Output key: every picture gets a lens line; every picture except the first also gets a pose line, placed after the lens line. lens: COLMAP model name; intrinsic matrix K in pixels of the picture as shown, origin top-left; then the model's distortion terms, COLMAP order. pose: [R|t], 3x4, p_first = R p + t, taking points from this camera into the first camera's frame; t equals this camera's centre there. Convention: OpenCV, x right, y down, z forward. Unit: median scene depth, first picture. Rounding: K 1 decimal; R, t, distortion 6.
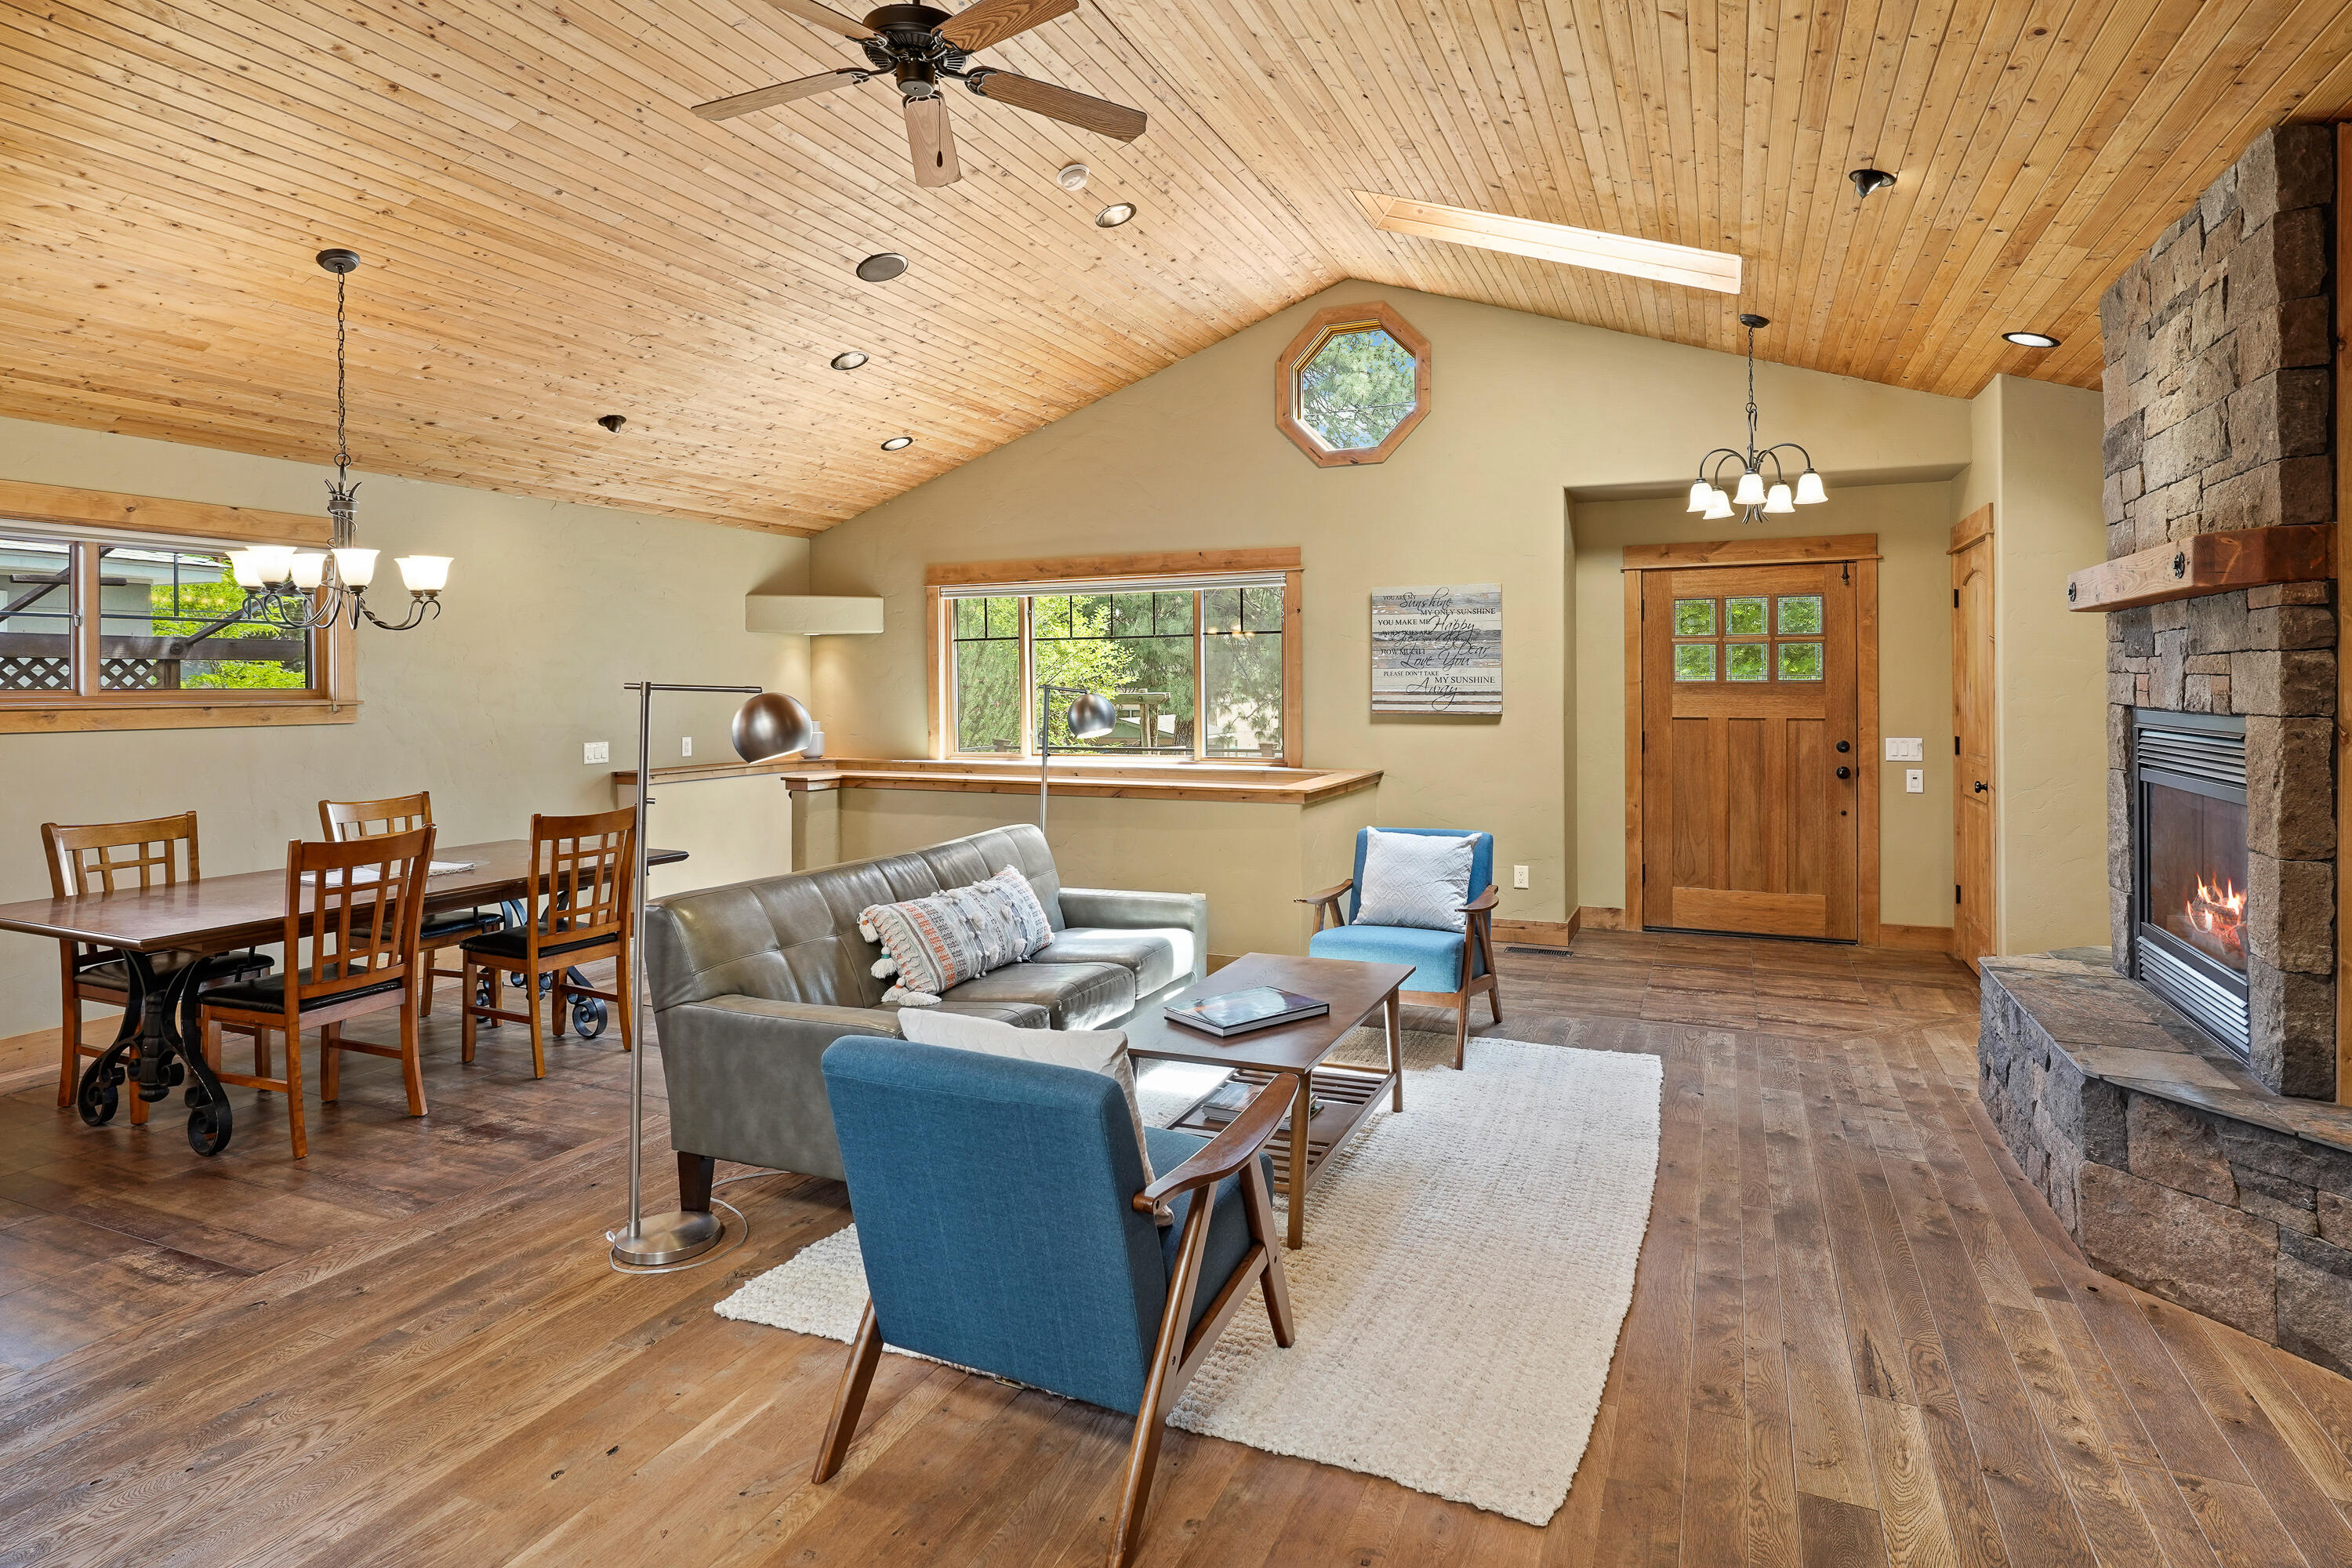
lens RADIAL K [[1247.3, 0, 1170.4], [0, 1247.3, 681.9], [0, 0, 1]] dist [-0.018336, 0.000694]
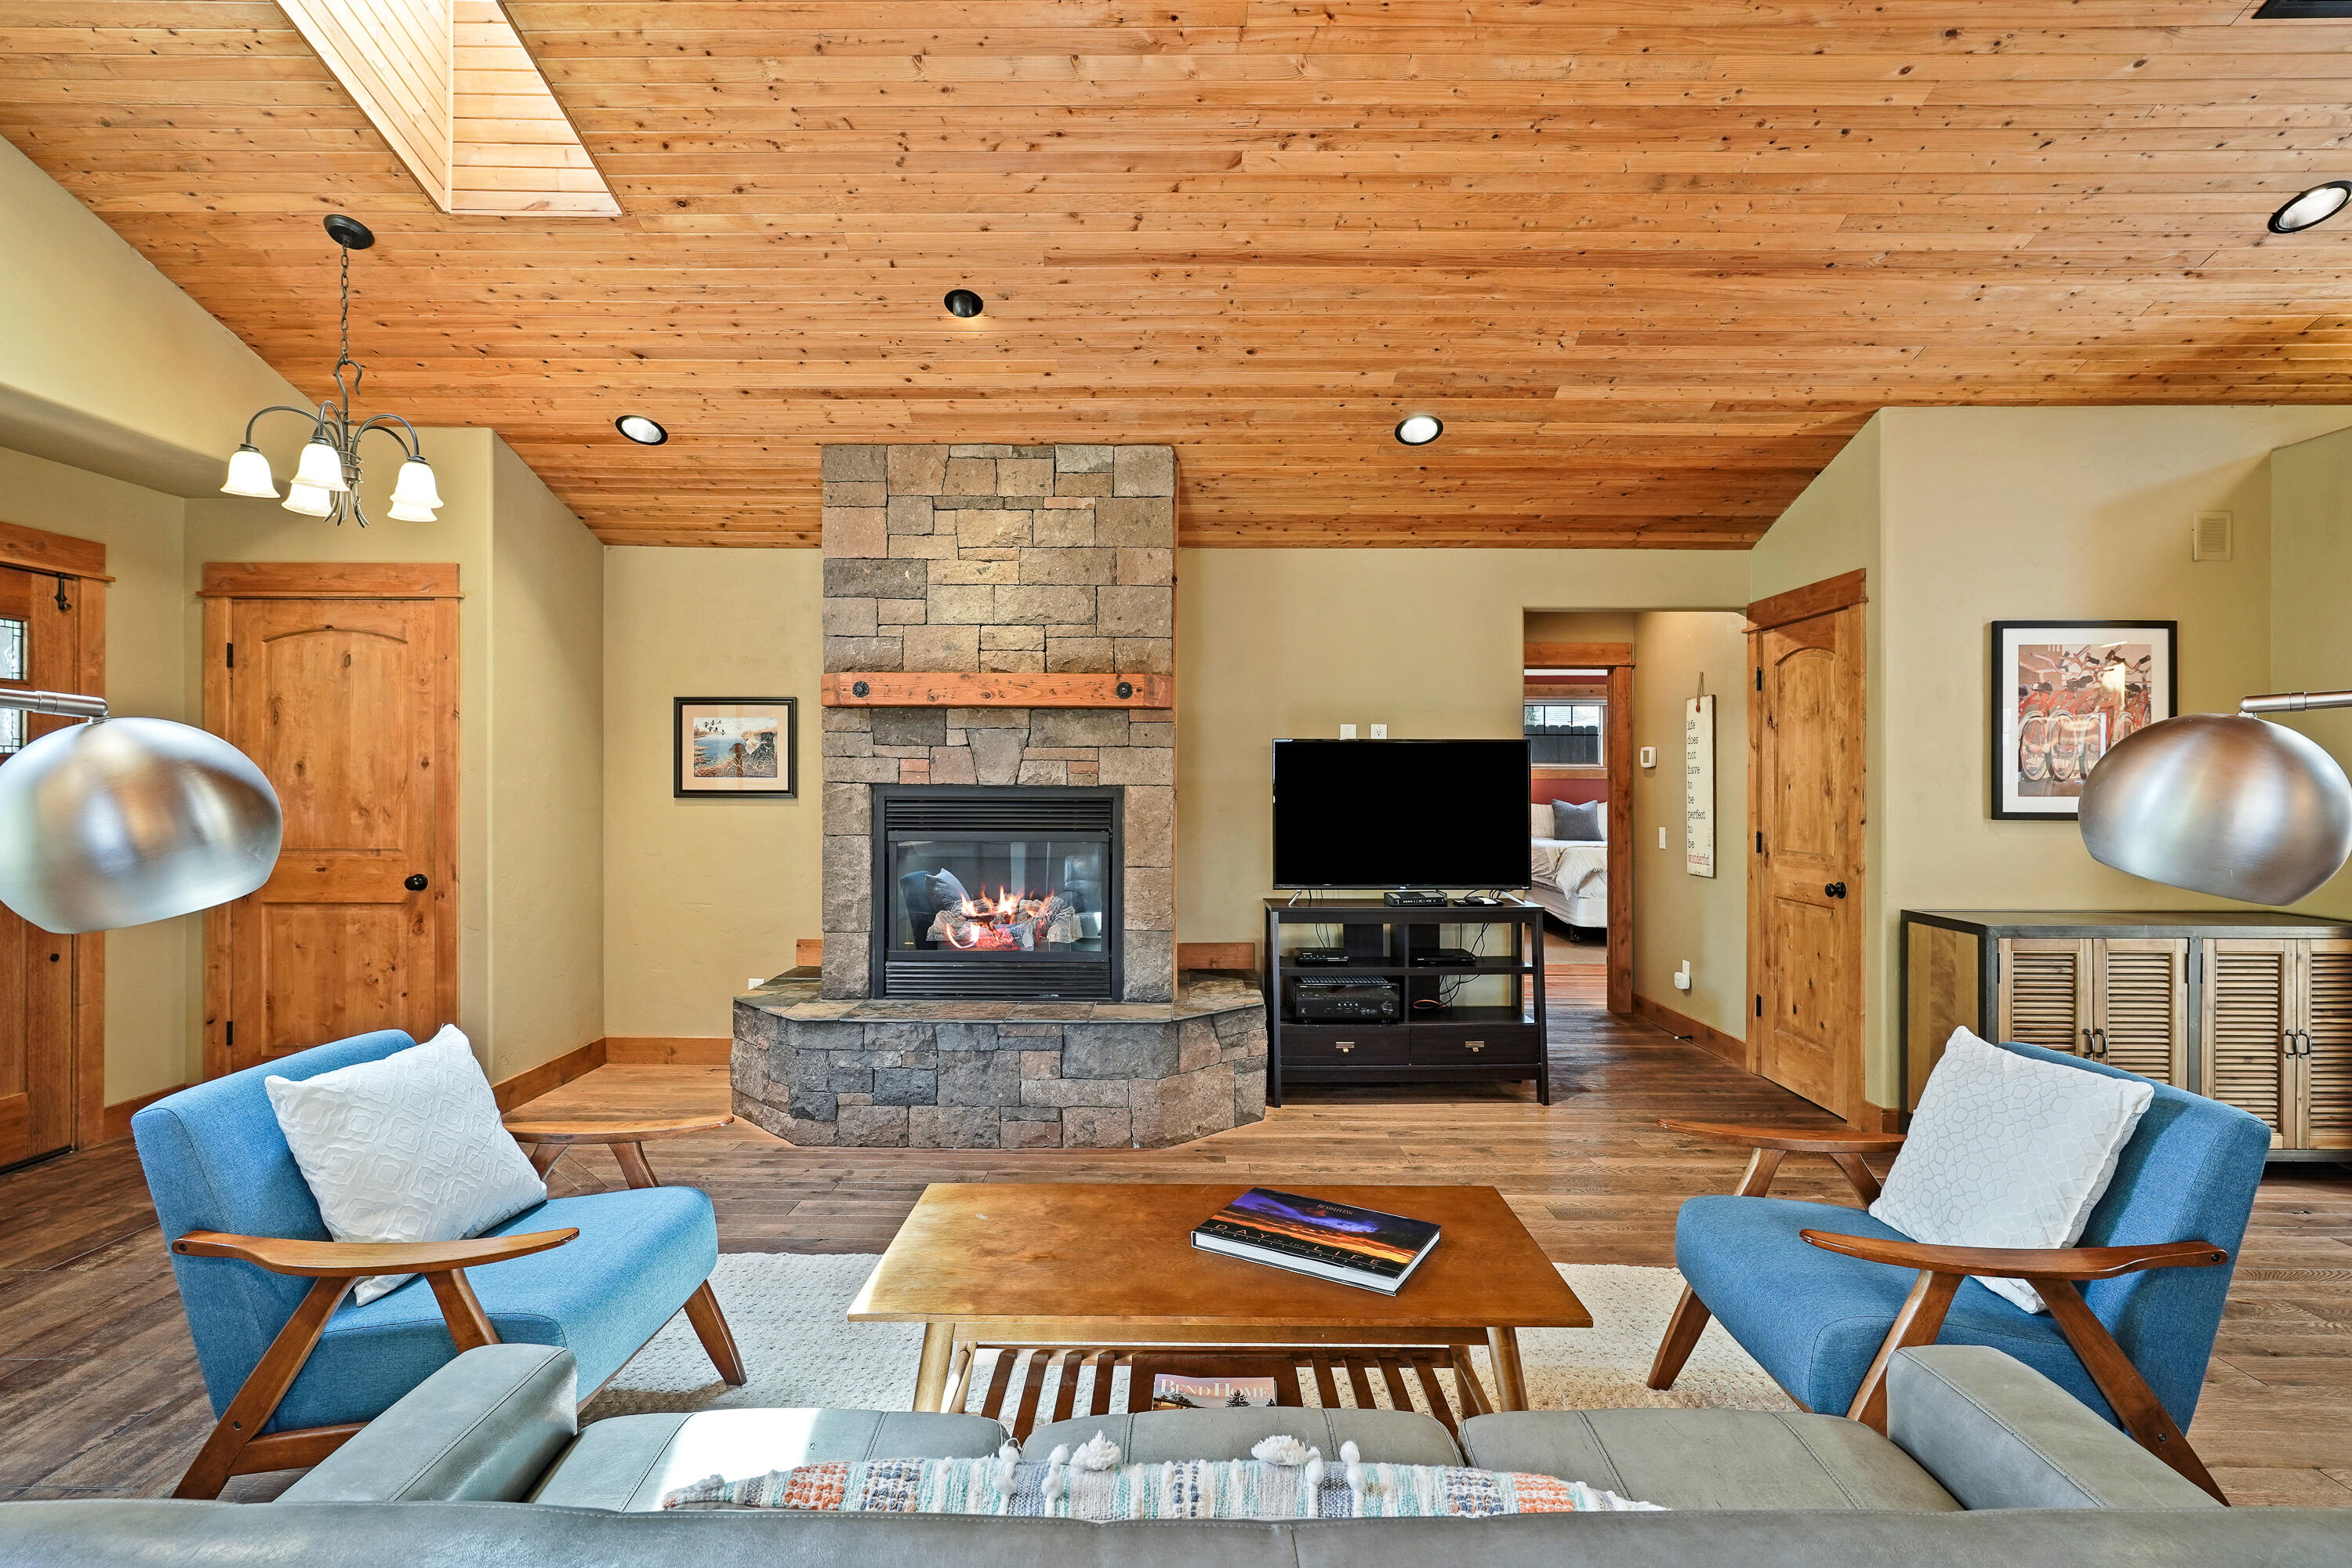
lens RADIAL K [[1126.1, 0, 1176.0], [0, 1126.1, 784.0], [0, 0, 1]] dist [-0.003039, -0.000102]
pose [[-0.397245, 0.004873, 0.917700, -0.235439], [-0.003797, 0.999969, -0.006953, 0.015181], [-0.917705, -0.006247, -0.397214, 0.673710]]
